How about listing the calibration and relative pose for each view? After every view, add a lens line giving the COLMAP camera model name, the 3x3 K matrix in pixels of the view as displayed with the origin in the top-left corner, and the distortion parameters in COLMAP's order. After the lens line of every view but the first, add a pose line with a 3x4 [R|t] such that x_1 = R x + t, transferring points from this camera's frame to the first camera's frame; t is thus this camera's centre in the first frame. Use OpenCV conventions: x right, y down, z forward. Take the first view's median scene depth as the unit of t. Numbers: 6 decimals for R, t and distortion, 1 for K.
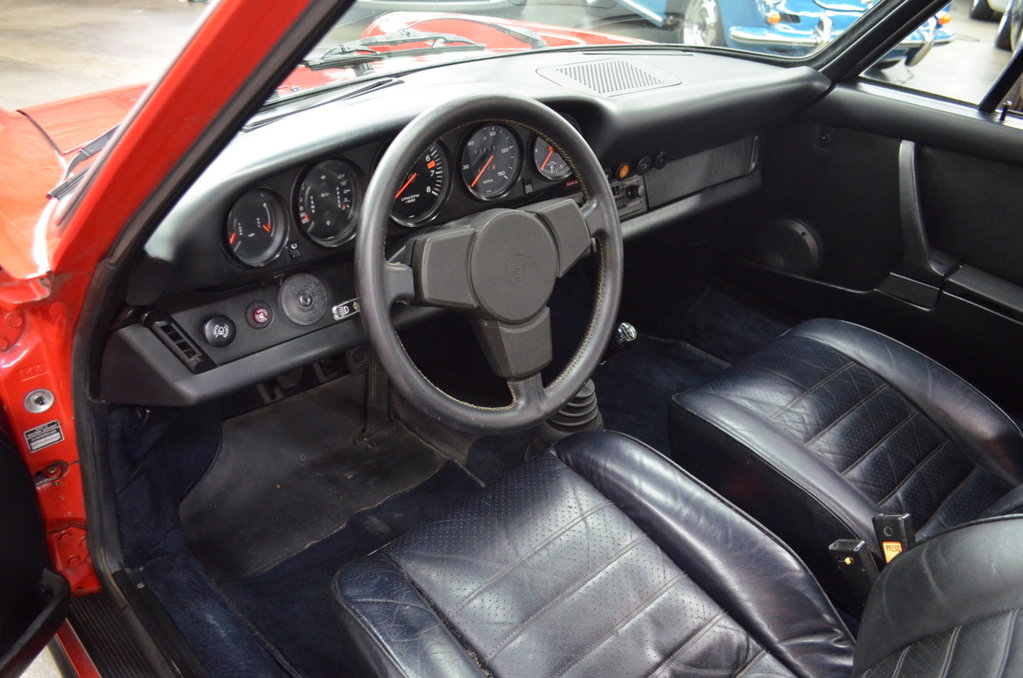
lens RADIAL K [[794.2, 0, 511.5], [0, 794.2, 339.0], [0, 0, 1]] dist [-0.009852, 0.001732]
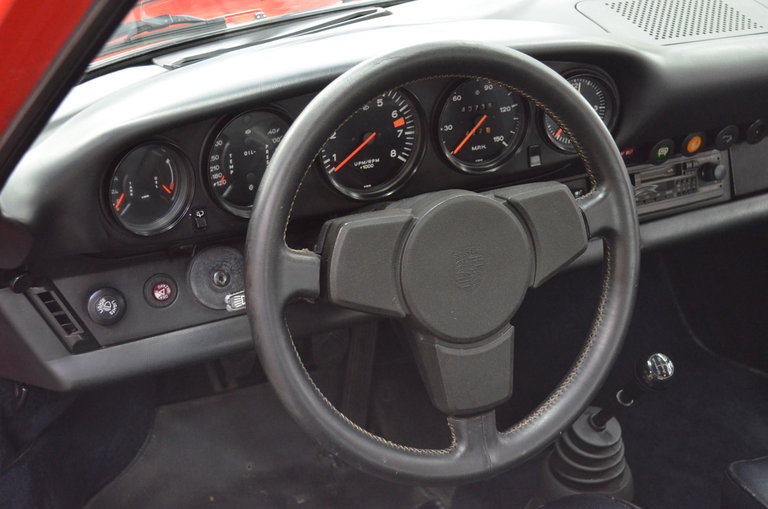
lens RADIAL K [[1056.3, 0, 384.0], [0, 1056.3, 254.5], [0, 0, 1]] dist [-0.006637, 0.003104]
pose [[0.961911, 0.106467, -0.251777, 0.164146], [-0.121266, 0.991646, -0.043969, -0.045443], [0.244993, 0.072827, 0.966786, 0.004807]]
